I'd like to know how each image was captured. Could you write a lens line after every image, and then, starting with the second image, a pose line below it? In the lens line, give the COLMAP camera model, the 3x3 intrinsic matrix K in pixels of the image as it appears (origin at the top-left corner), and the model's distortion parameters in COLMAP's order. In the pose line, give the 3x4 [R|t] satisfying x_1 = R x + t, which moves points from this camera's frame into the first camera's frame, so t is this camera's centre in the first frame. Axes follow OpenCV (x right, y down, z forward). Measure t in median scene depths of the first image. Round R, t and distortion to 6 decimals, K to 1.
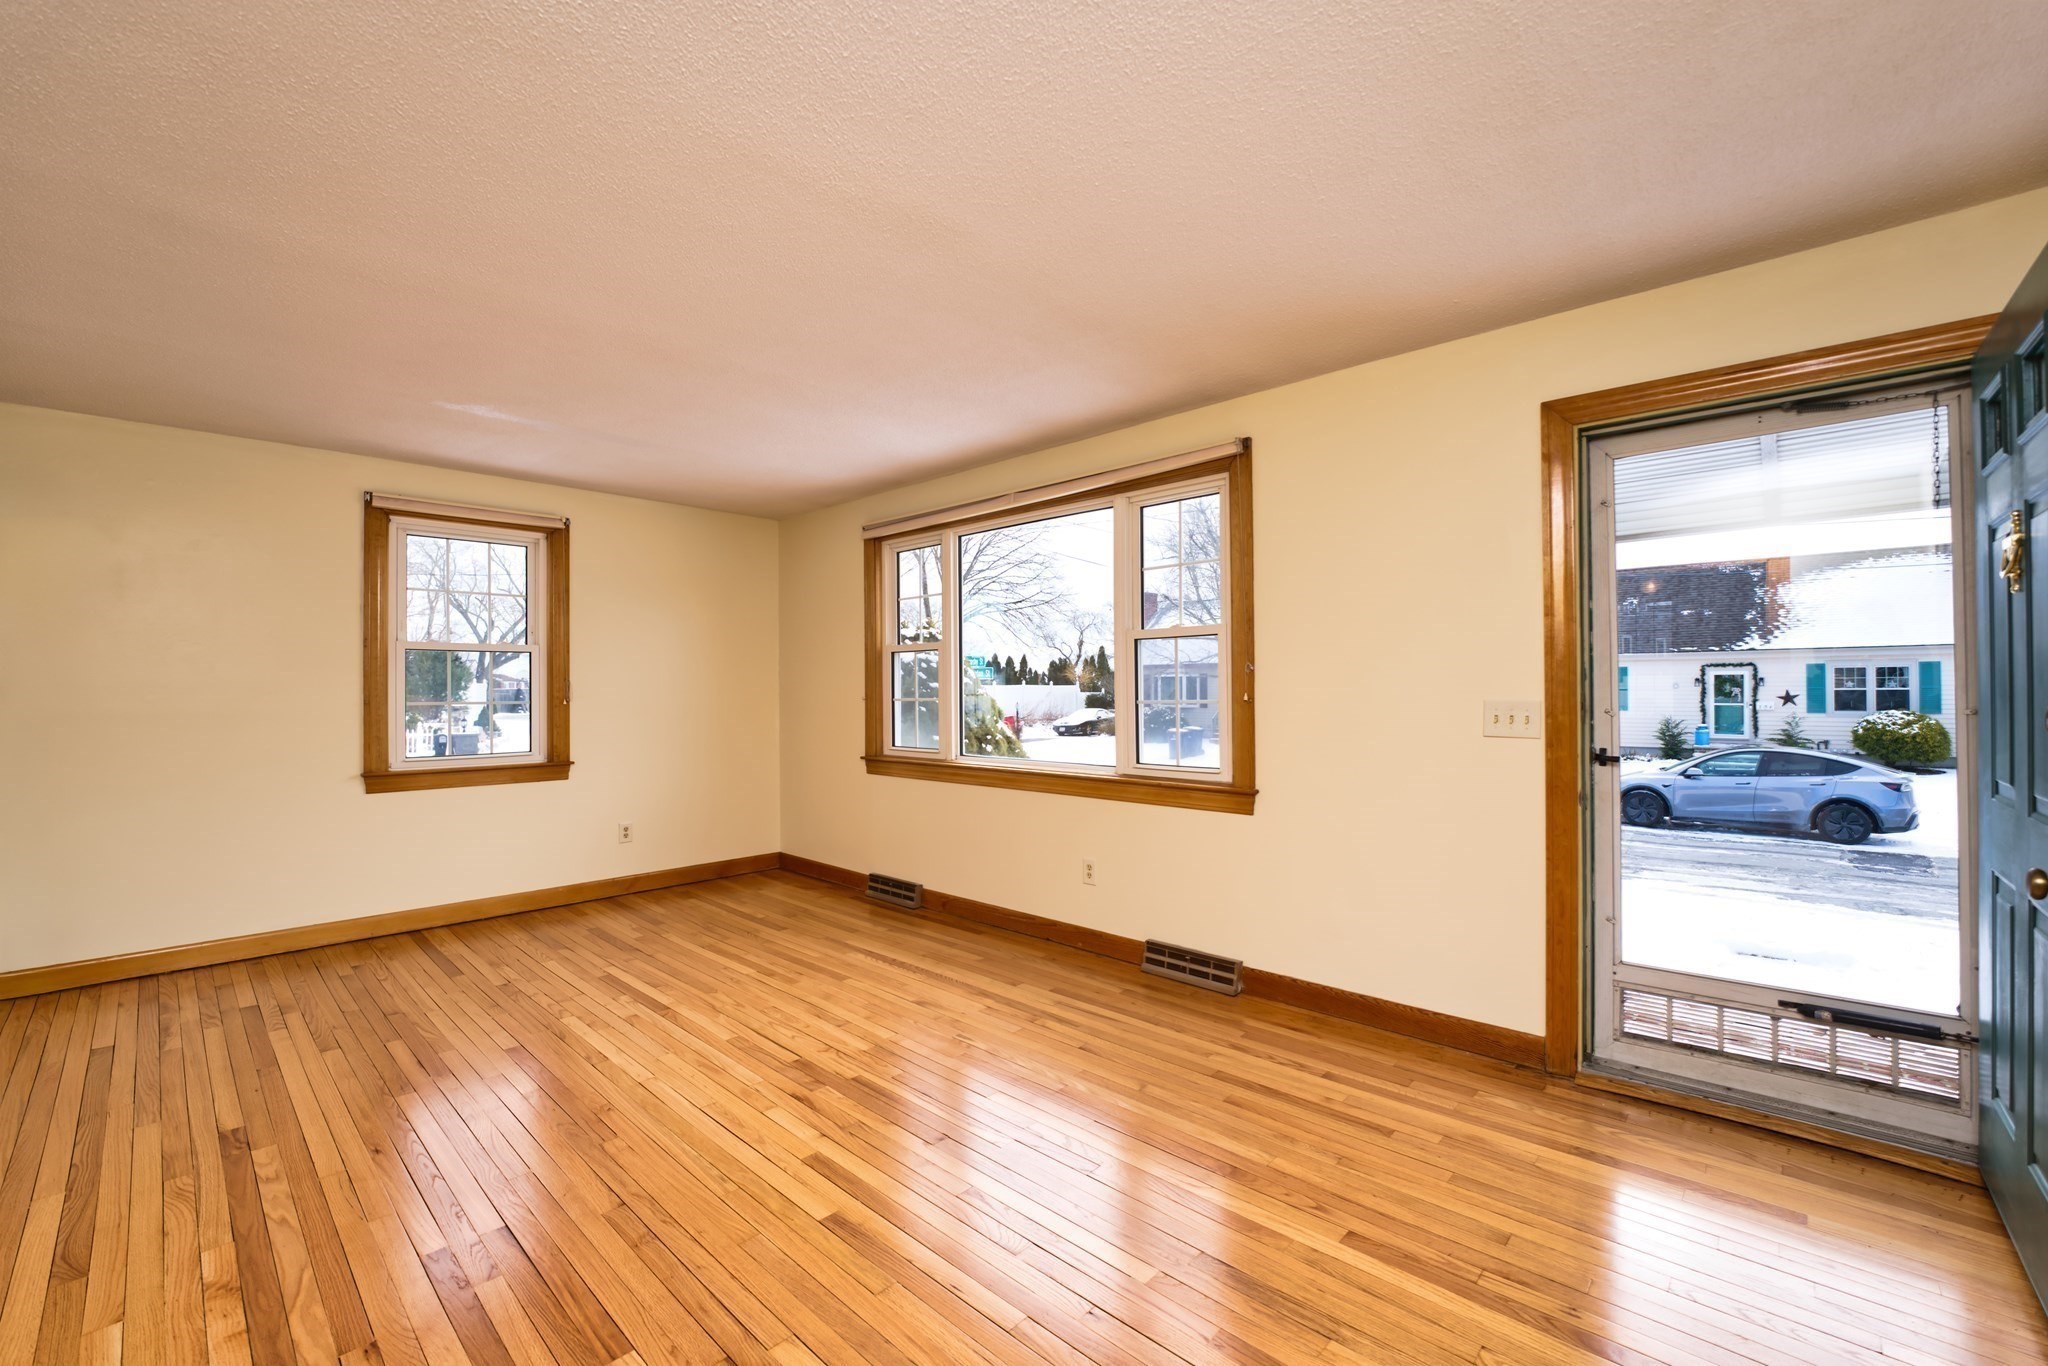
lens RADIAL K [[831.3, 0, 1020.4], [0, 831.3, 684.5], [0, 0, 1]] dist [-0.031056, 0.004050]
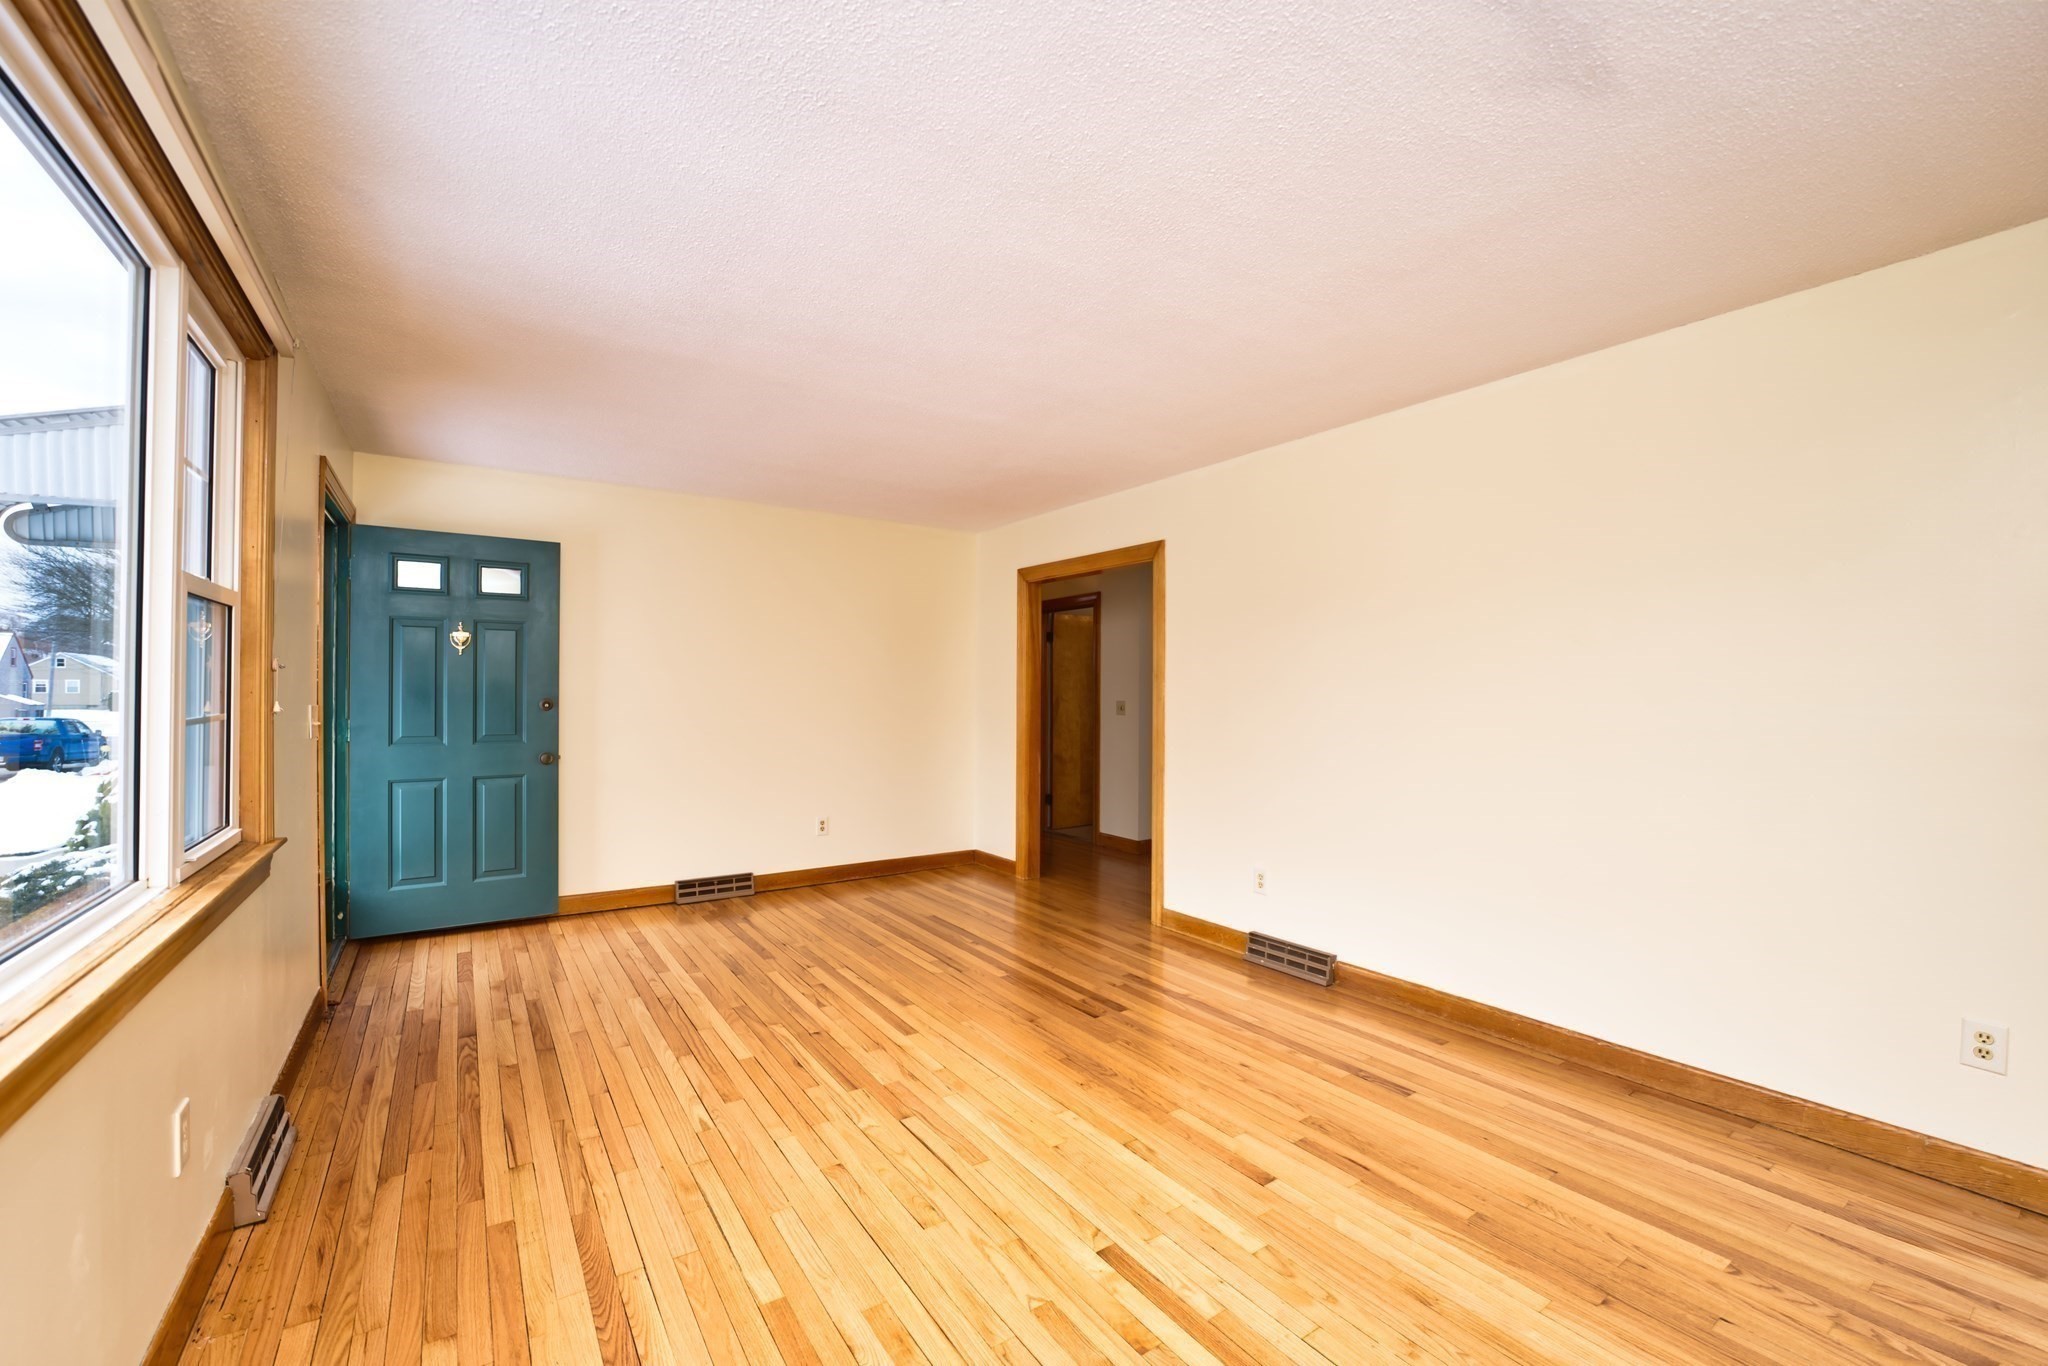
lens RADIAL K [[837.4, 0, 1033.8], [0, 837.4, 684.3], [0, 0, 1]] dist [-0.022101, -0.000170]
pose [[-0.980671, 0.002950, 0.195641, -0.465663], [-0.000434, 0.999851, -0.017250, 0.007007], [-0.195663, -0.017002, -0.980524, 1.485458]]
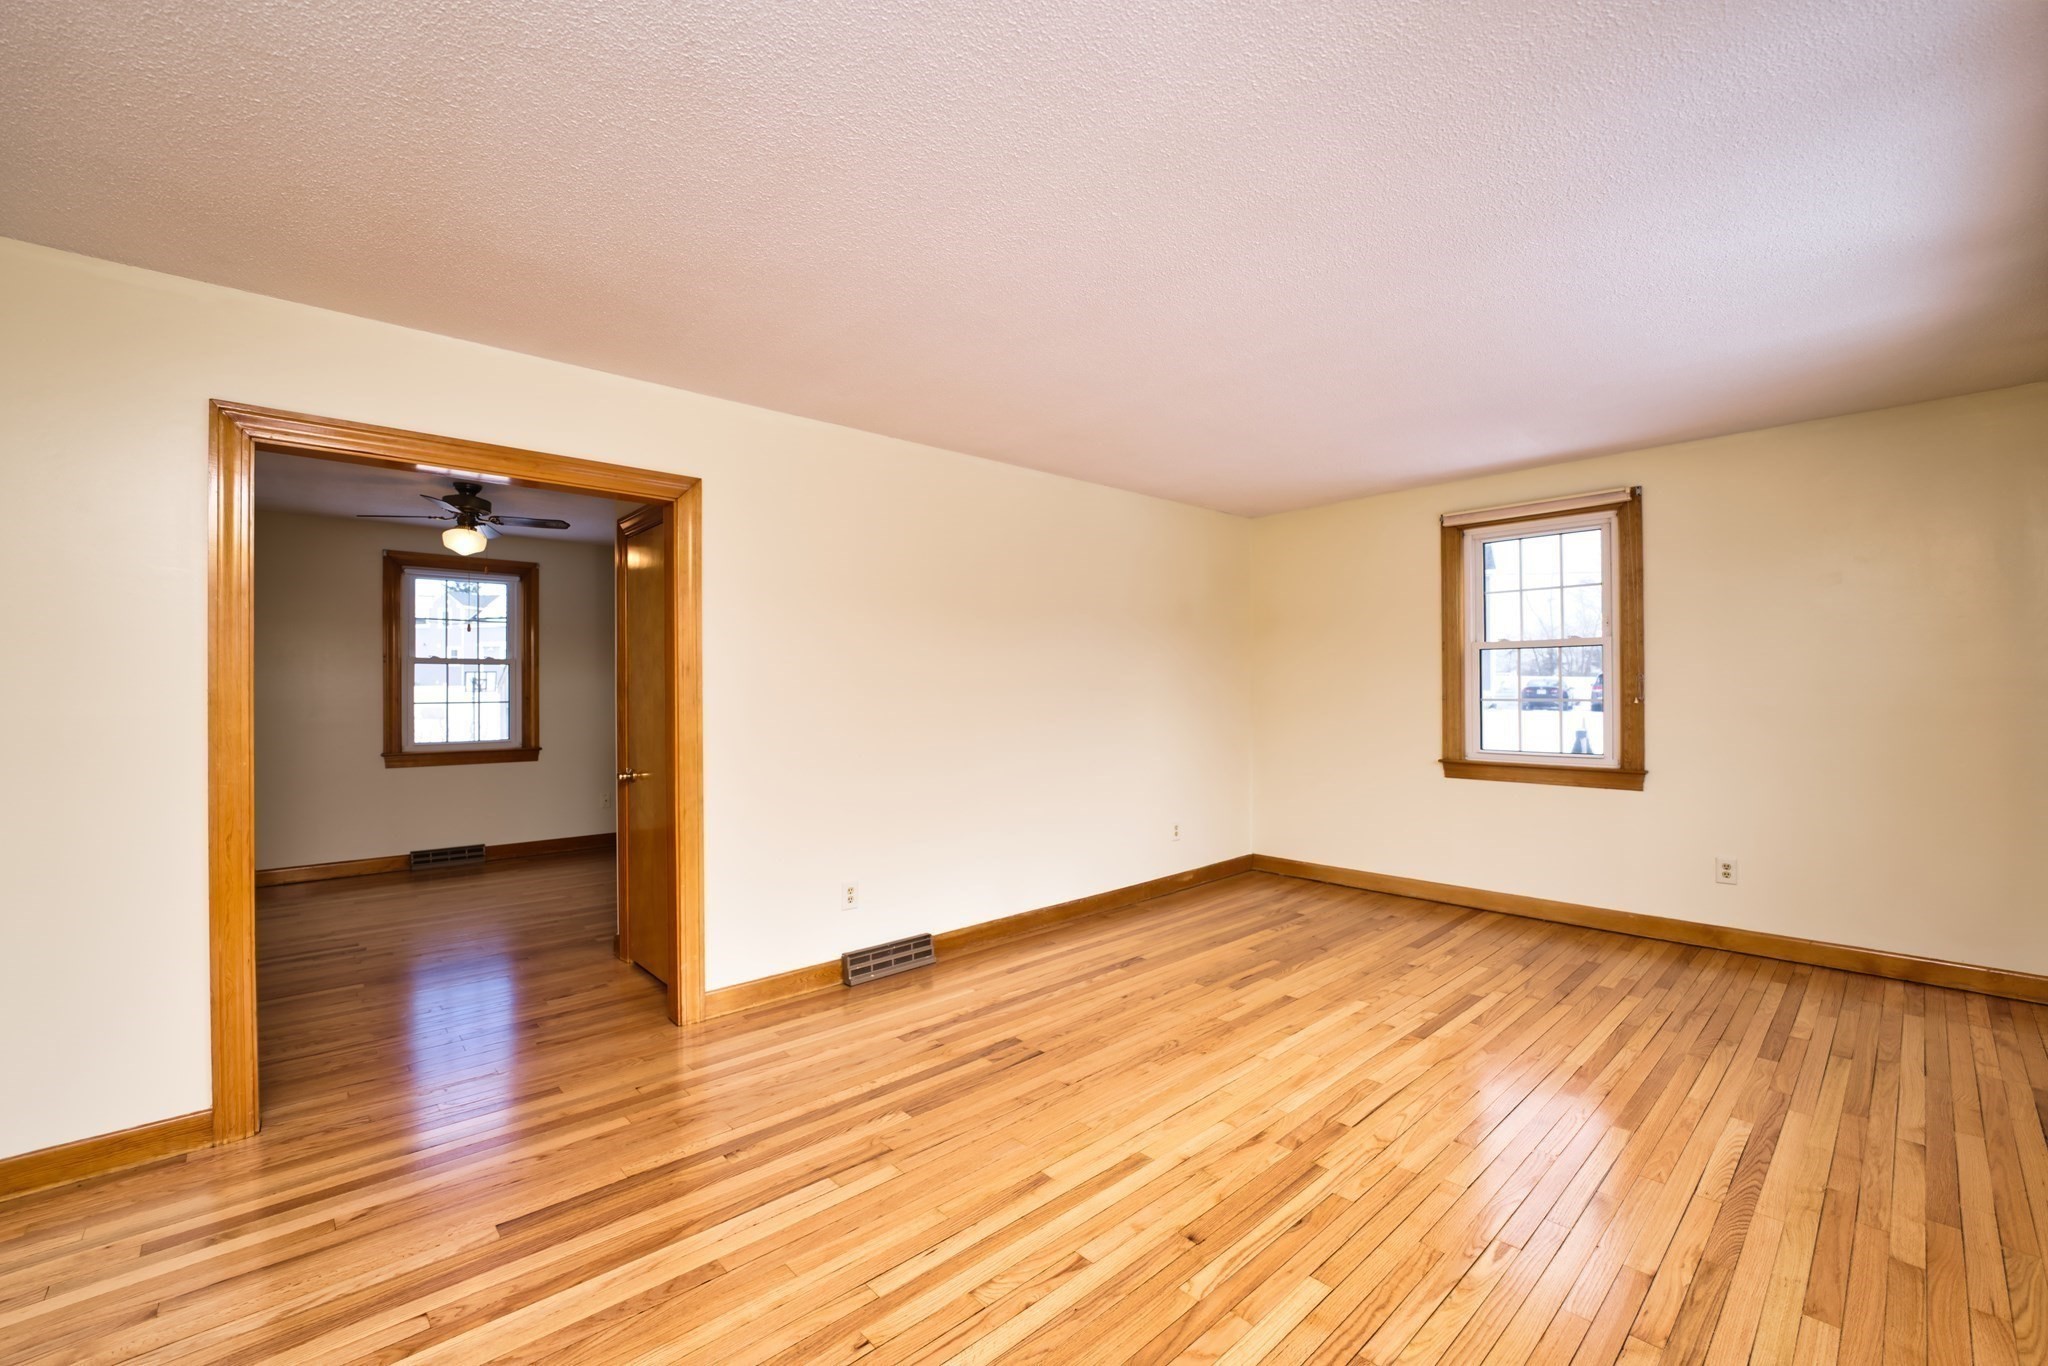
lens RADIAL K [[831.3, 0, 1020.4], [0, 831.3, 684.5], [0, 0, 1]] dist [-0.031056, 0.004050]
pose [[-0.070163, -0.001010, -0.997535, 0.484034], [0.014262, 0.999896, -0.002015, -0.003867], [0.997434, -0.014368, -0.070141, 0.586498]]
